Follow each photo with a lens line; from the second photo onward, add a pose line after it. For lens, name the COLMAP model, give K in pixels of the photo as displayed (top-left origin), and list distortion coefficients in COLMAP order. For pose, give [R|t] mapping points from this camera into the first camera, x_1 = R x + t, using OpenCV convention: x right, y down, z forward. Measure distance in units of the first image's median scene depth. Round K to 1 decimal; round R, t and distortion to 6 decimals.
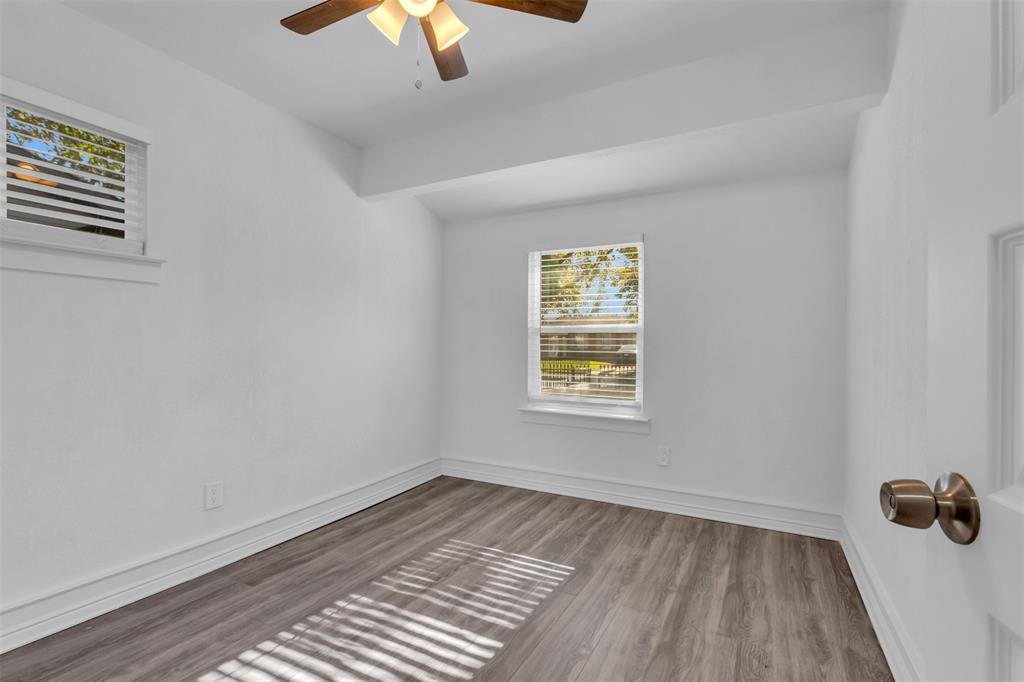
lens RADIAL K [[474.9, 0, 509.1], [0, 474.9, 348.0], [0, 0, 1]] dist [0.020239, -0.000122]
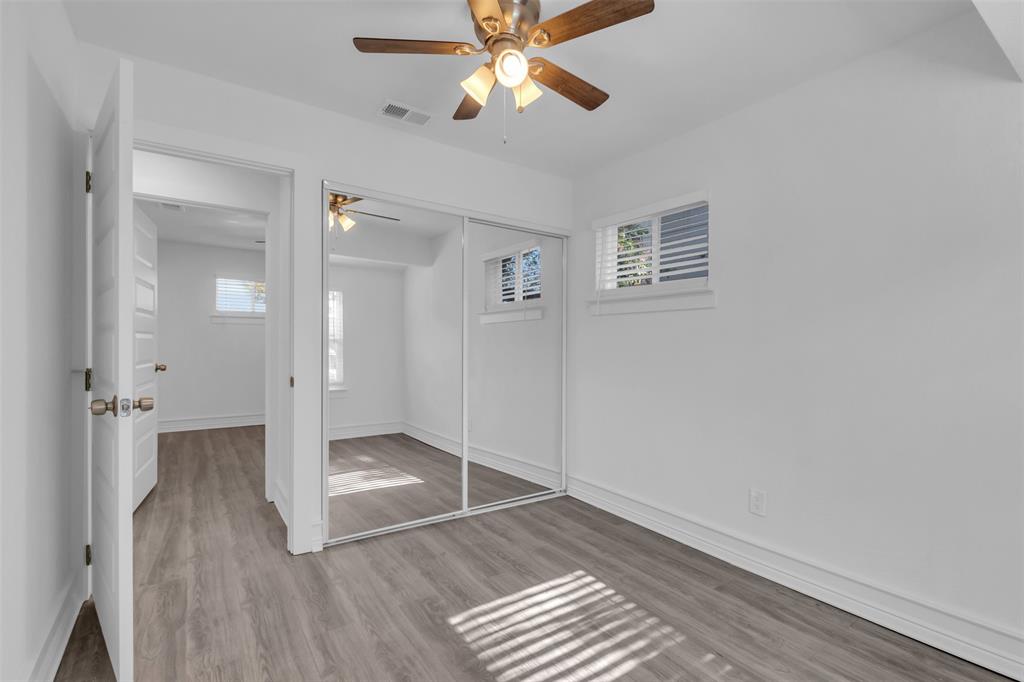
lens RADIAL K [[474.9, 0, 501.6], [0, 474.9, 347.9], [0, 0, 1]] dist [0.020239, -0.000122]
pose [[-0.479401, -0.009870, -0.877540, 0.616460], [-0.010574, 0.999929, -0.005469, -0.015098], [0.877532, 0.006657, -0.479472, 1.111862]]
